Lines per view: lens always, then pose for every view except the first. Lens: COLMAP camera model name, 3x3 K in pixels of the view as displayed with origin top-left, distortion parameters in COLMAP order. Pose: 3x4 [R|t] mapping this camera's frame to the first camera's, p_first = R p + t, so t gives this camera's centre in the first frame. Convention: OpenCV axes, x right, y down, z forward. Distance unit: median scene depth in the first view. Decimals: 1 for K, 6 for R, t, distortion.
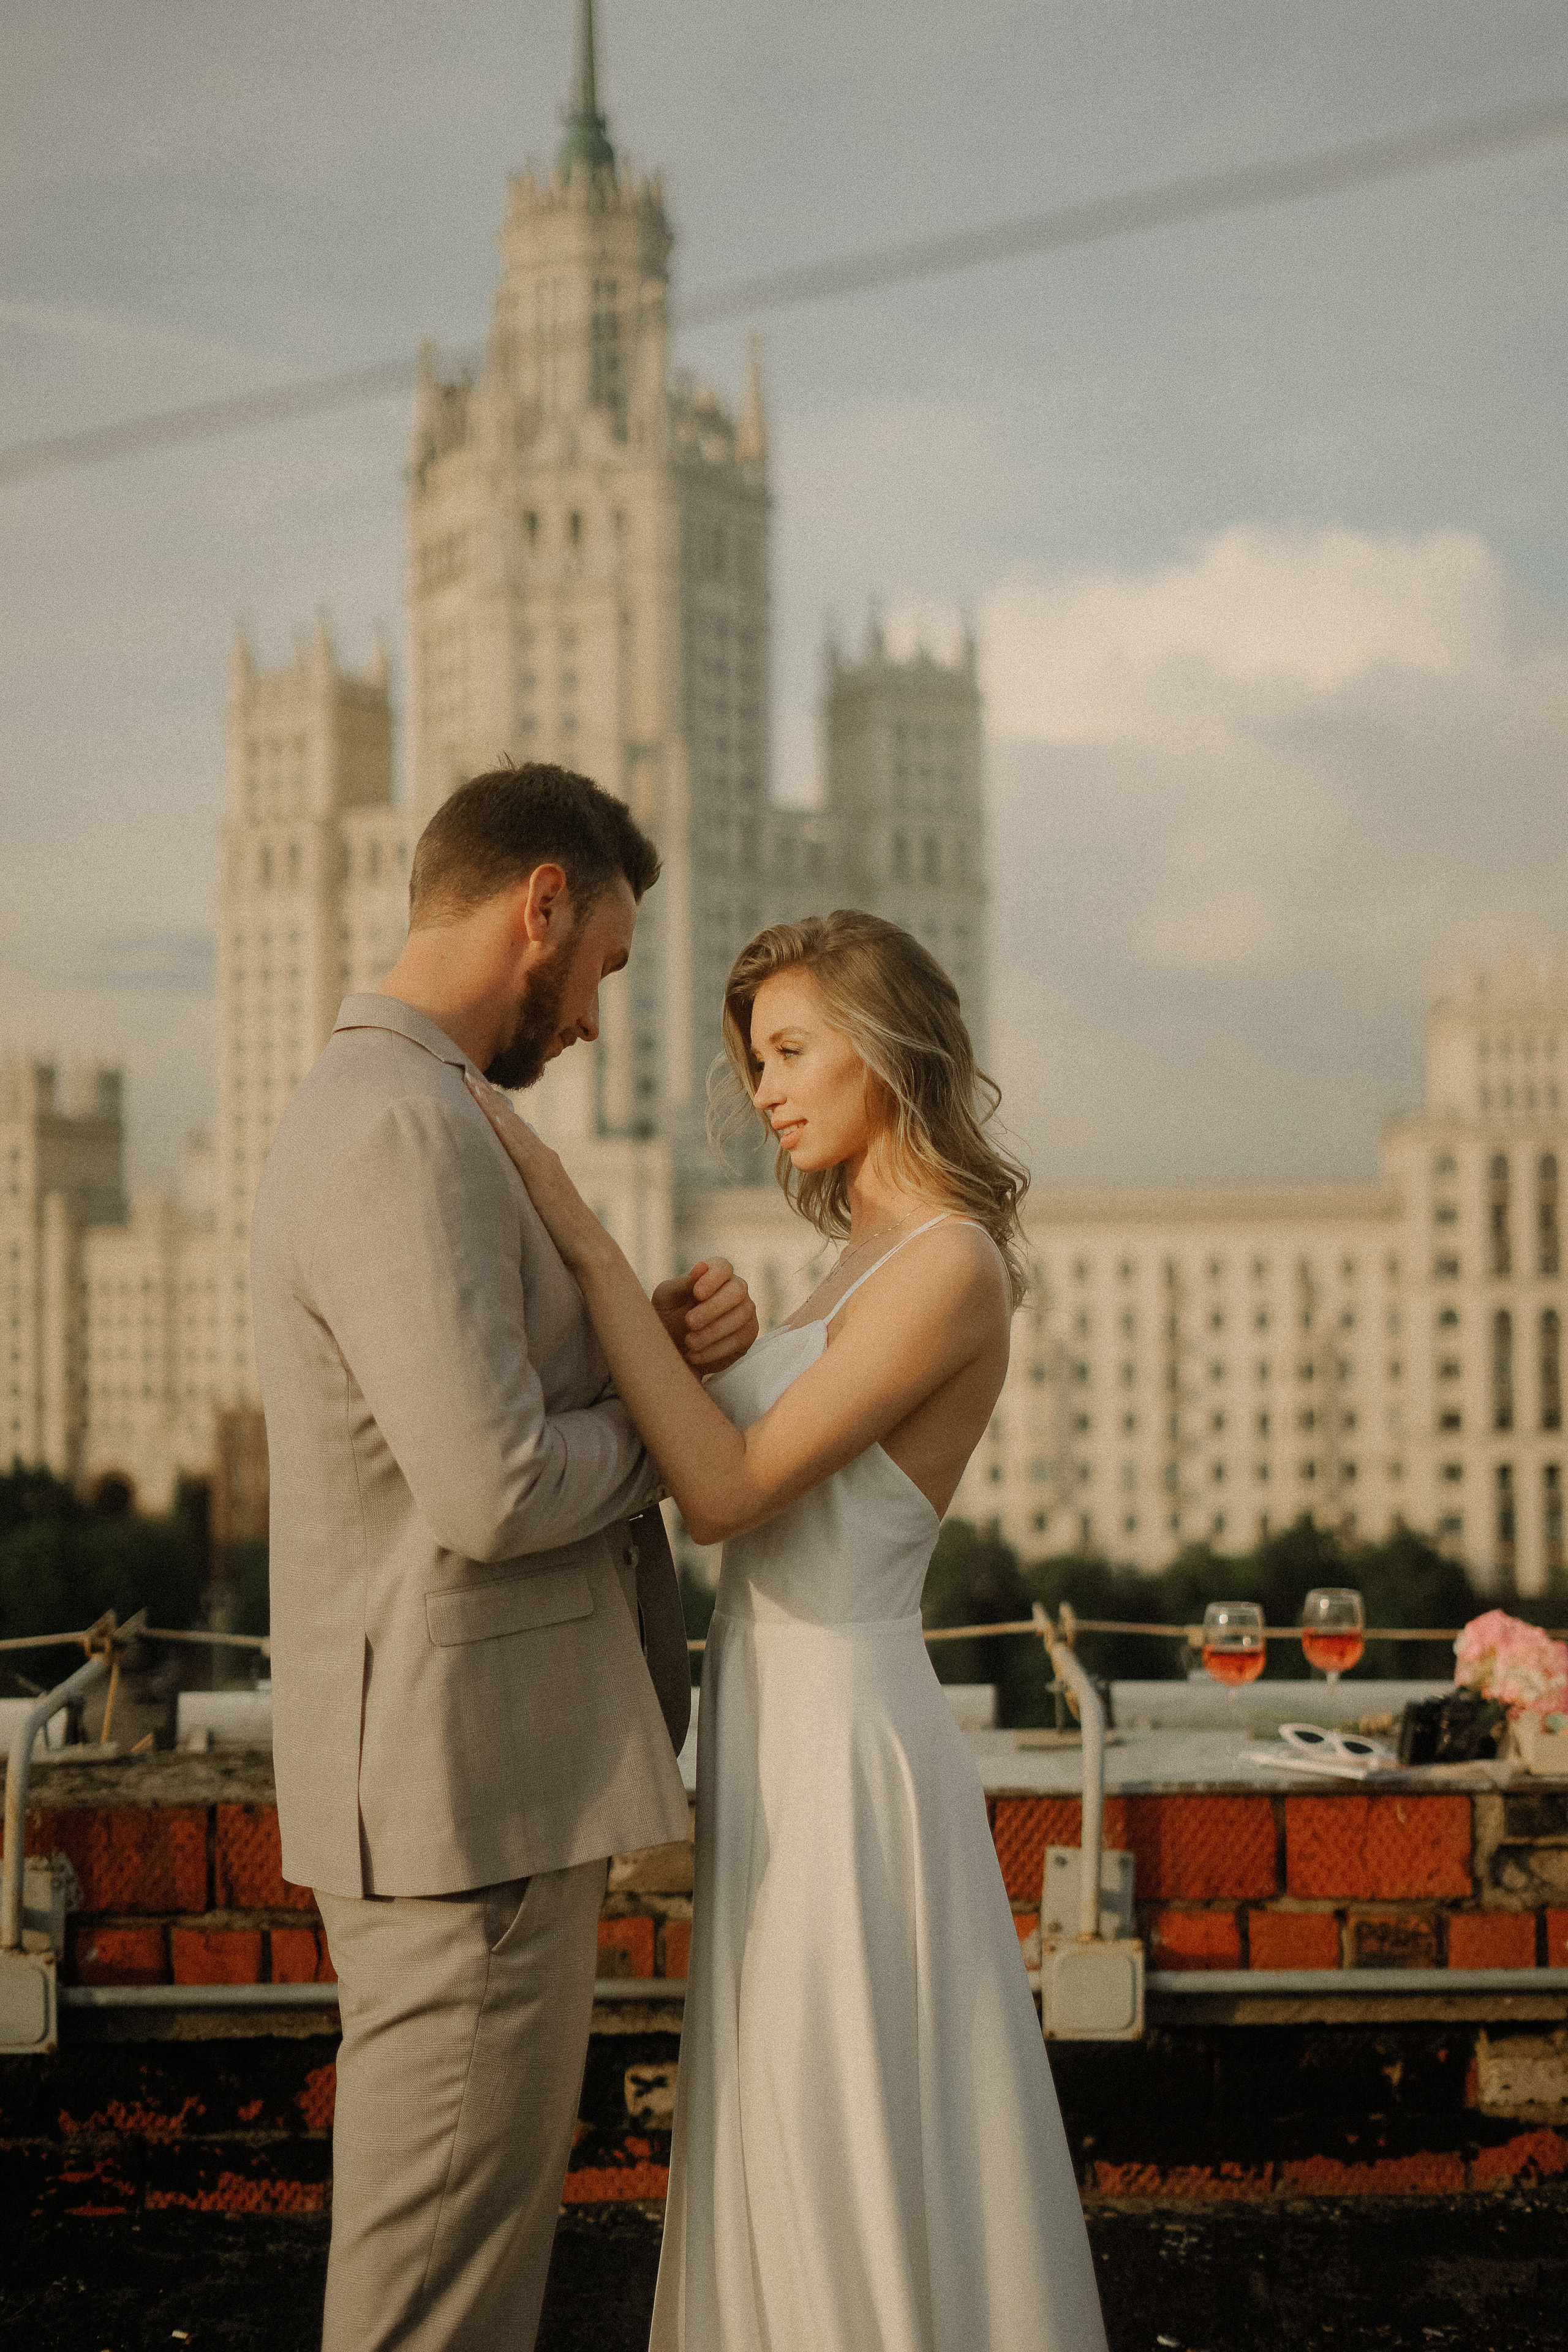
lens RADIAL K [[3423.3, 0, 784.0], [0, 3423.3, 1176.0], [0, 0, 1]] dist [-0.033972, 0.056593]
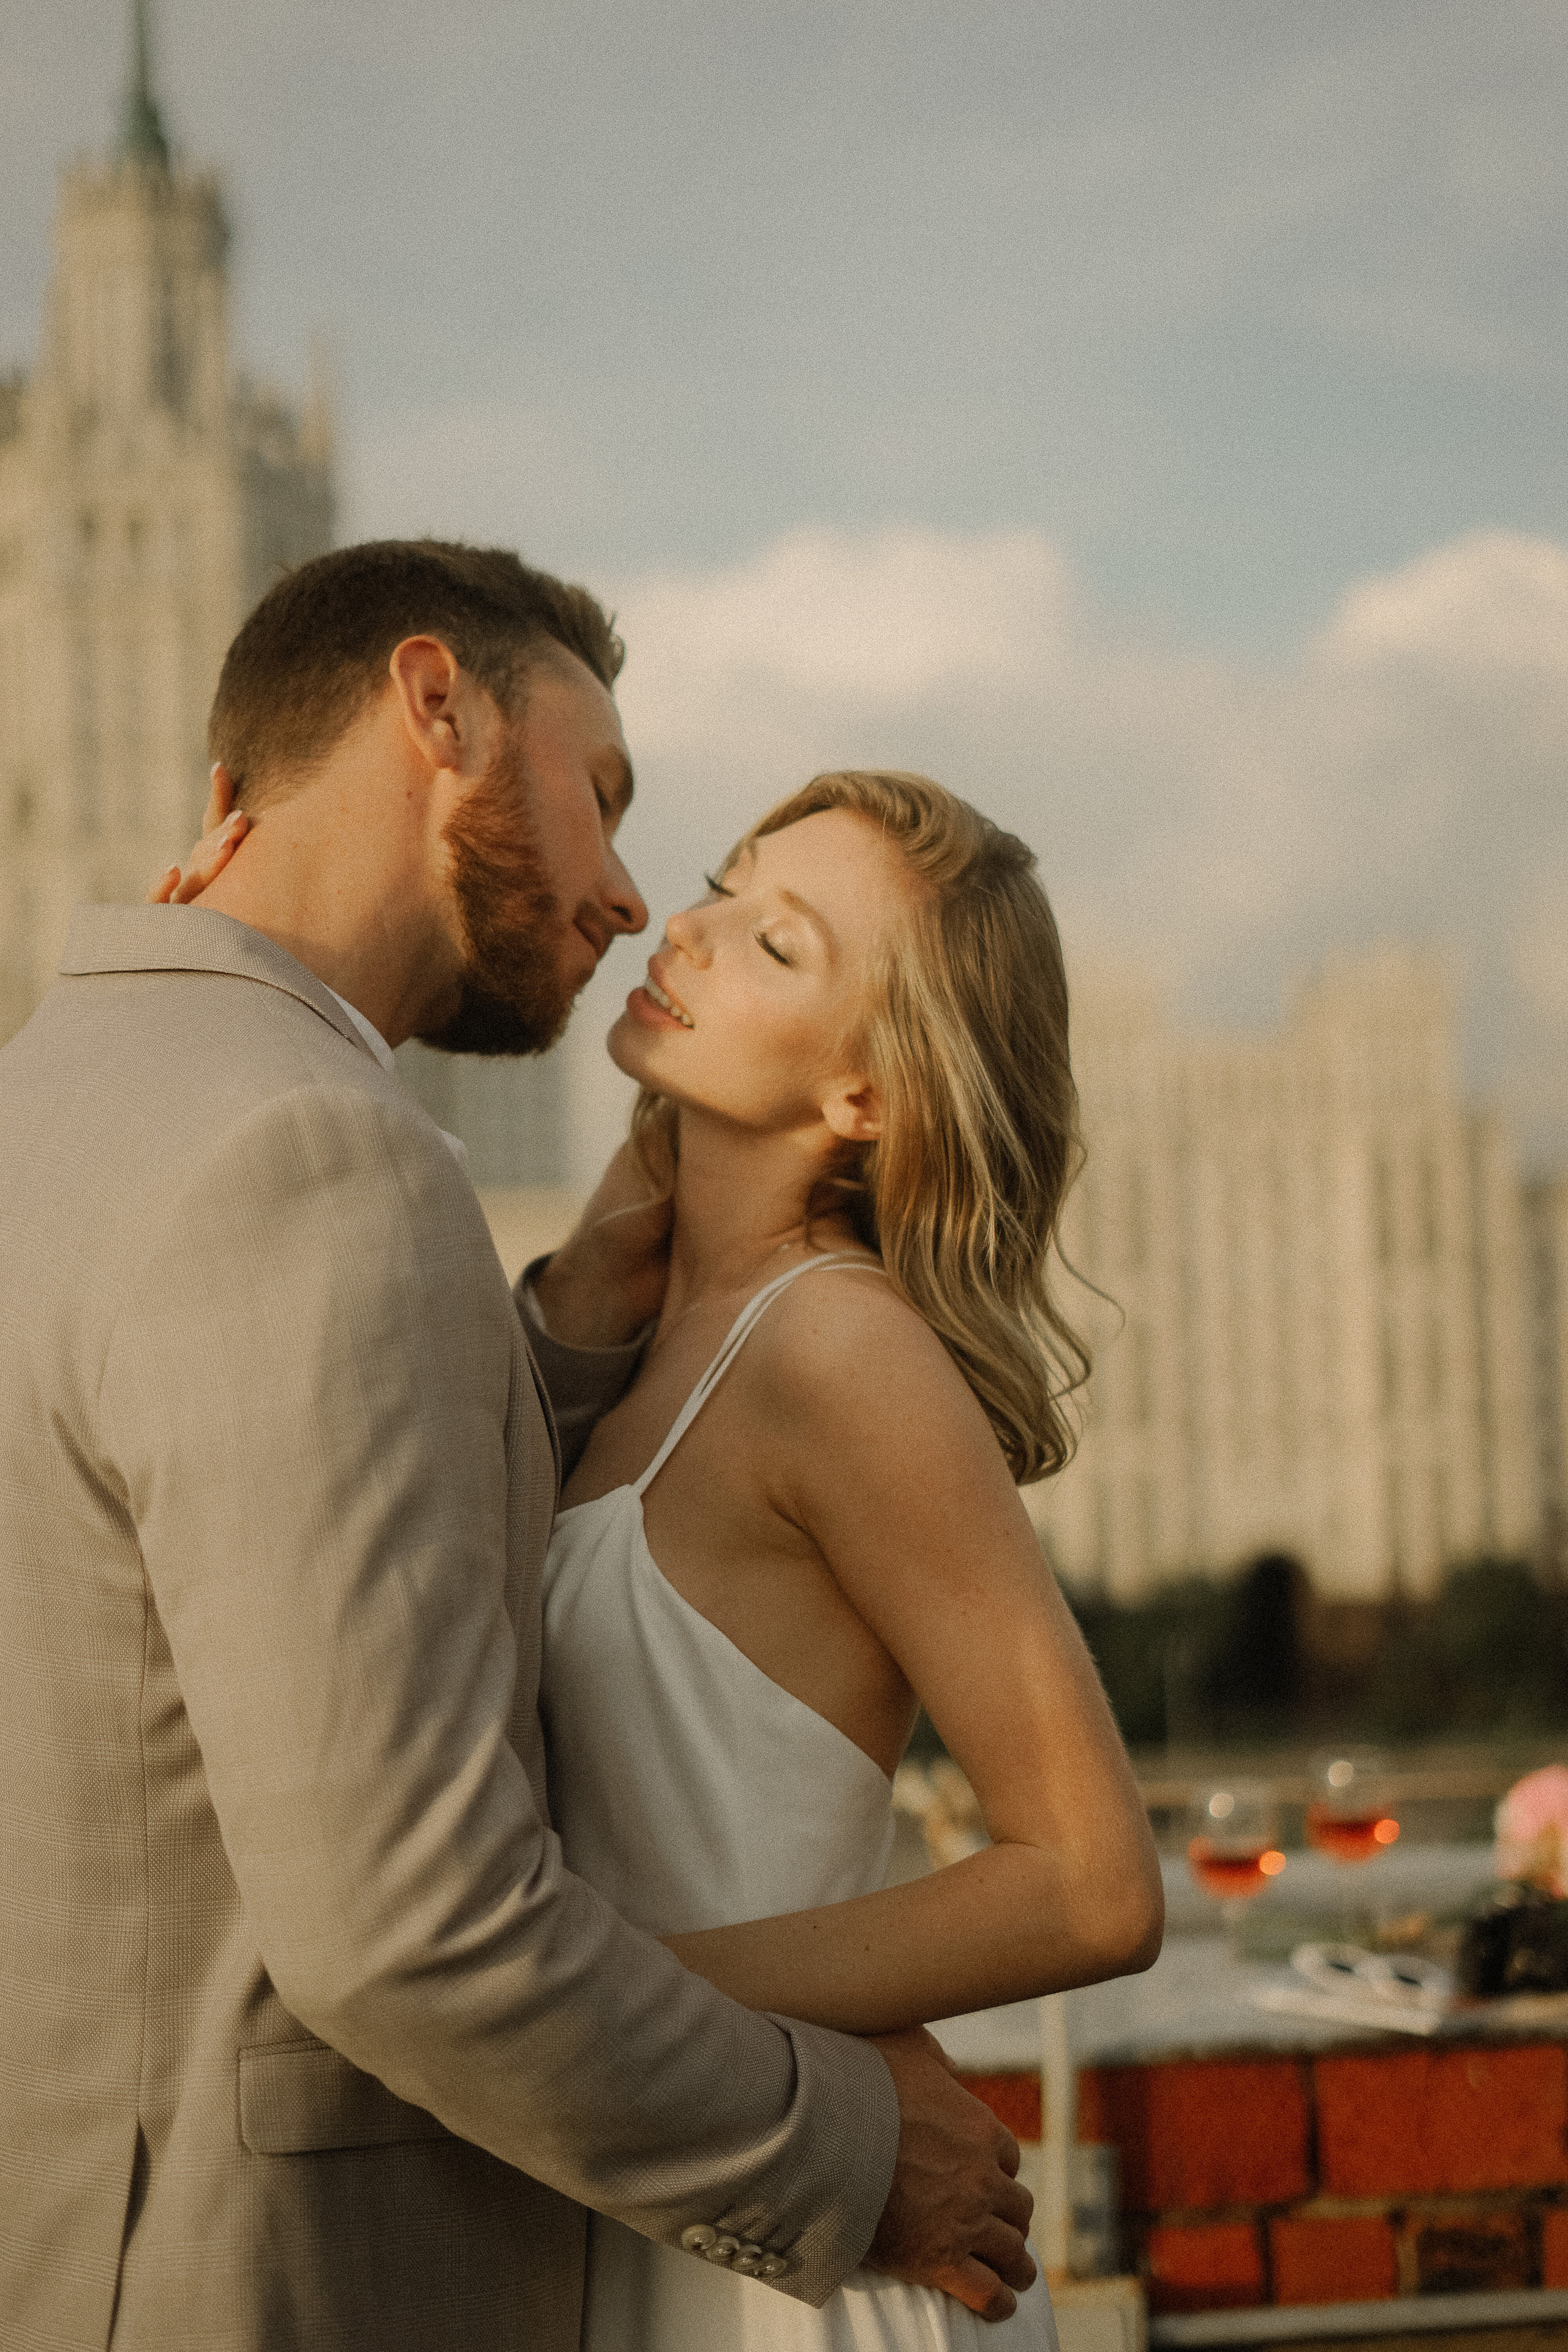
lens RADIAL K [[3423.3, 0, 784.0], [0, 3423.3, 1176.0], [0, 0, 1]] dist [-0.033972, 0.056593]
pose [[0.992011, -0.019176, 0.124688, -0.050530], [0.019777, 0.999798, -0.003584, -0.003593], [-0.124594, 0.006021, 0.992189, 0.297568]]
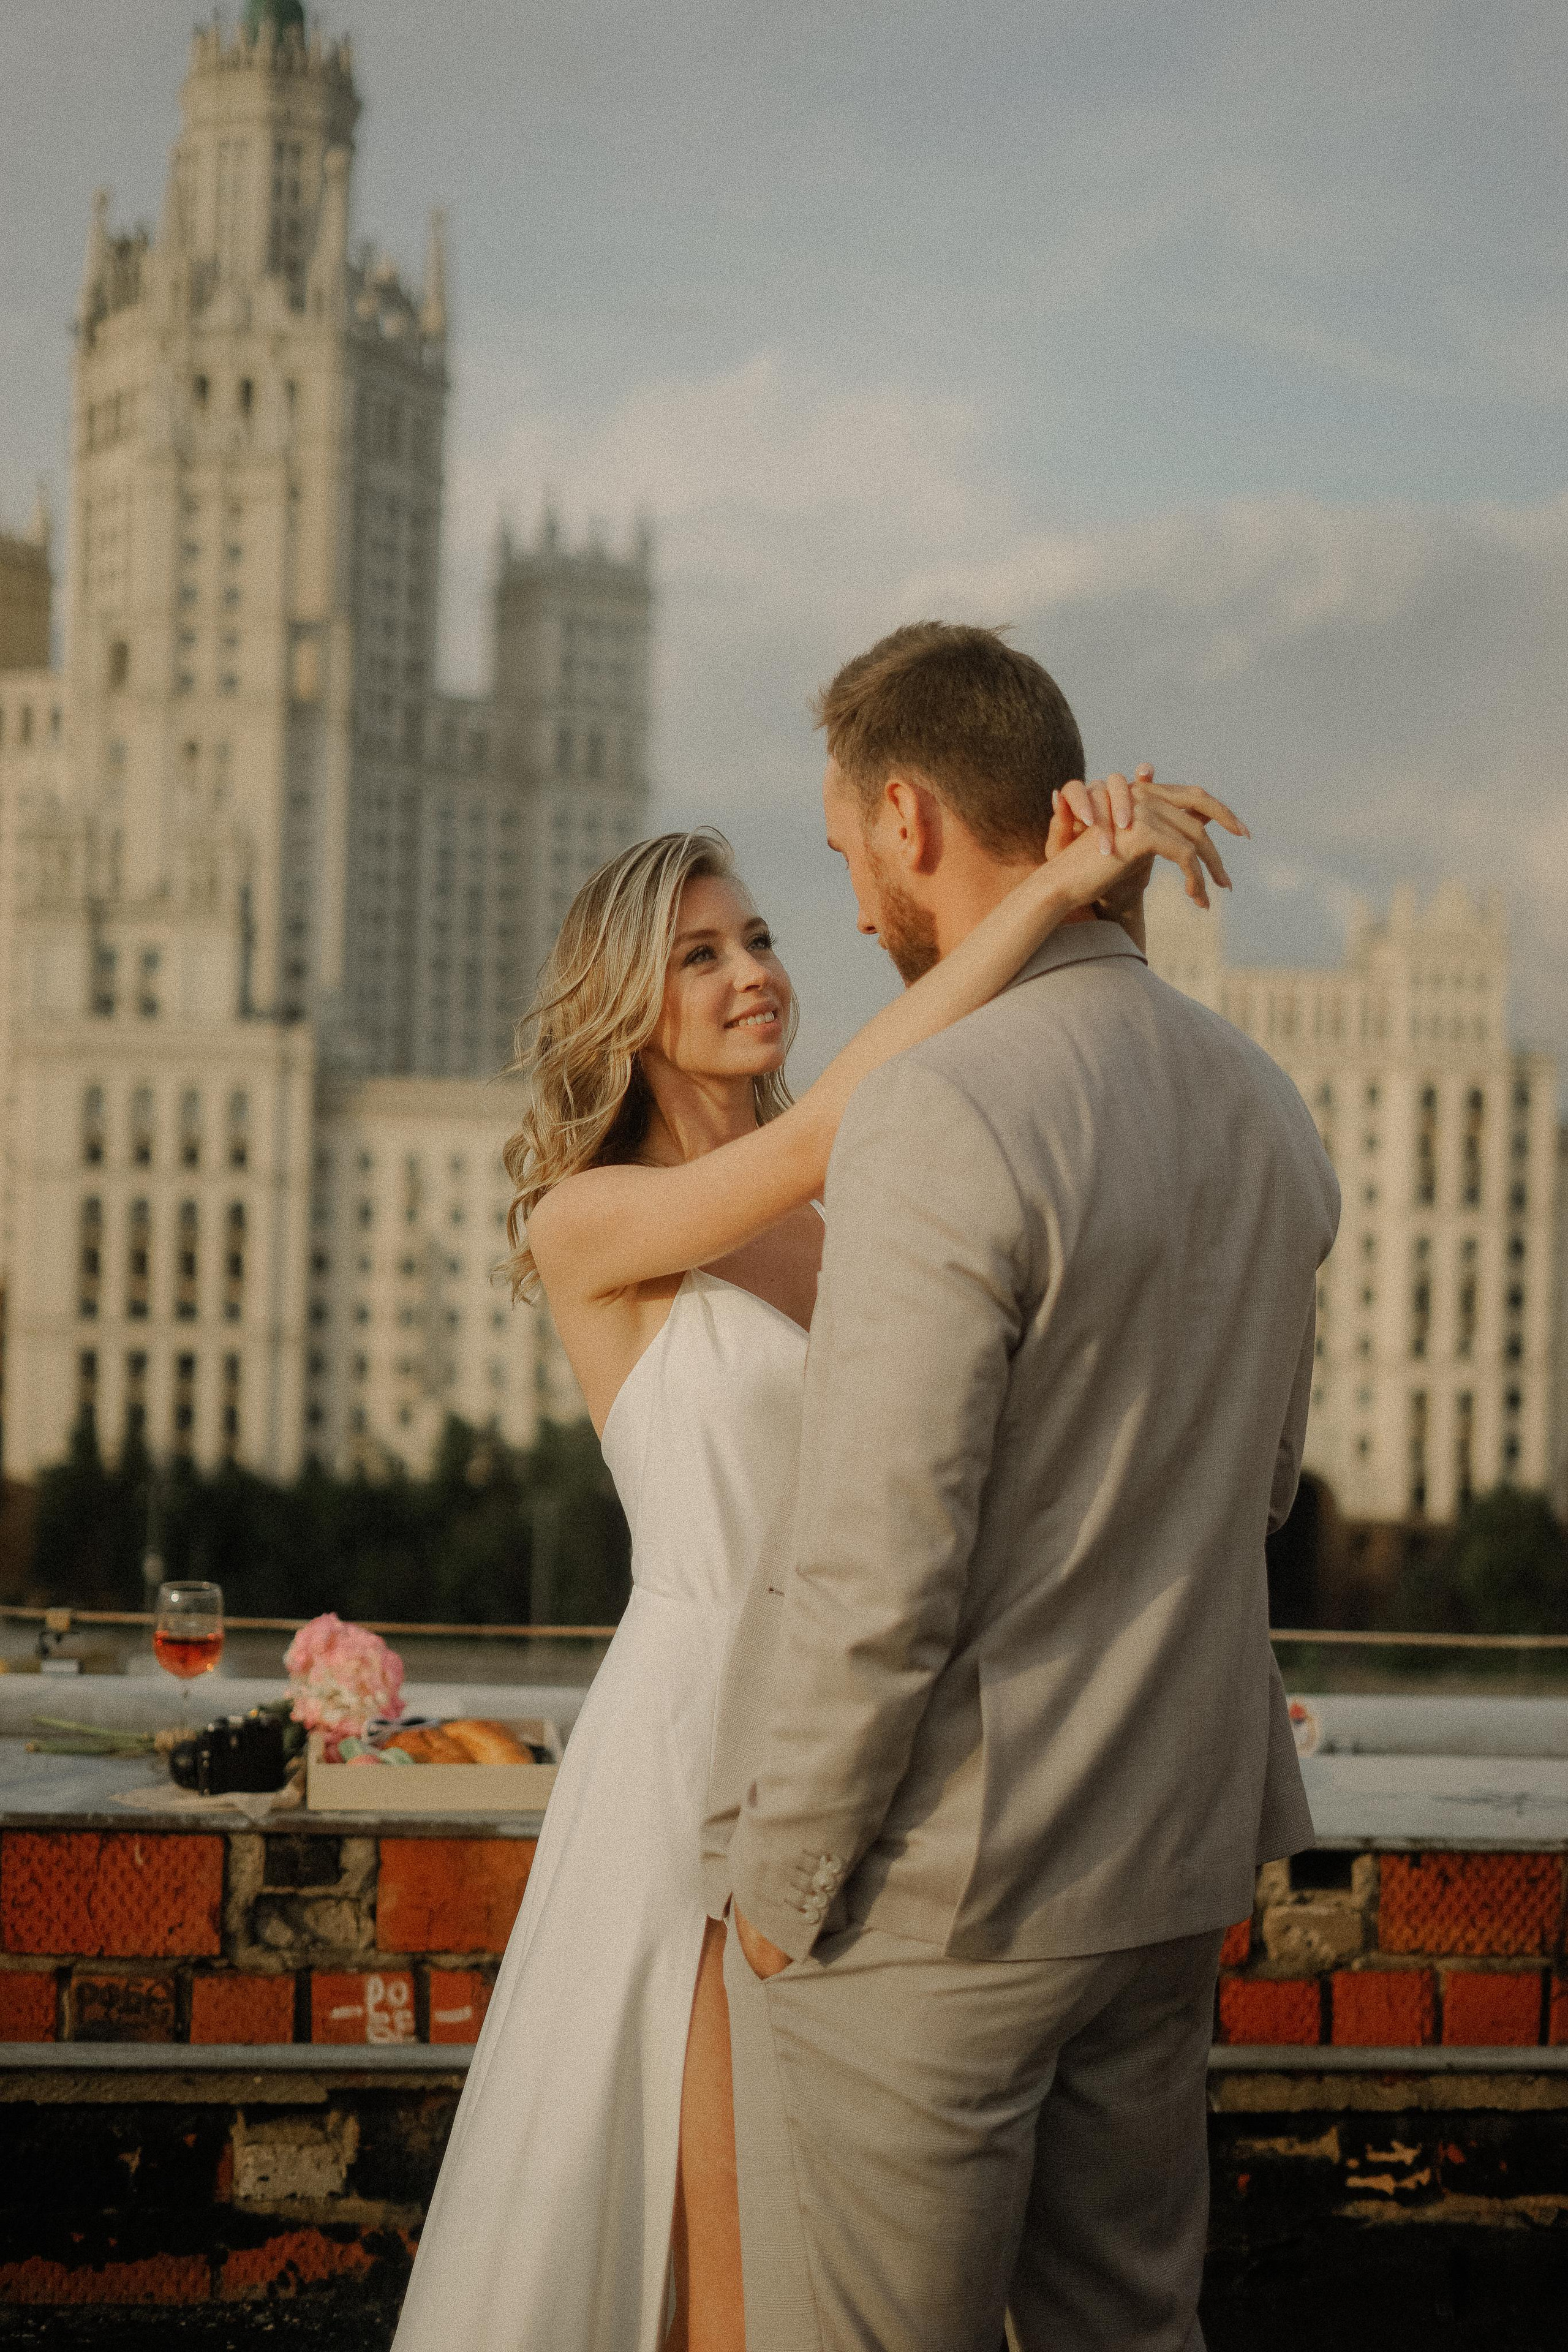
lens RADIAL K [[3383.0, 0, 887.9], [0, 3383.0, 1176.0], [0, 0, 1]] dist [-0.007130, -0.018983]
pose [[0.992285, 0.040756, 0.117086, 0.256336], [-0.044188, 0.998662, 0.026863, -0.009685], [-0.115834, -0.031830, 0.992758, 0.161000]]
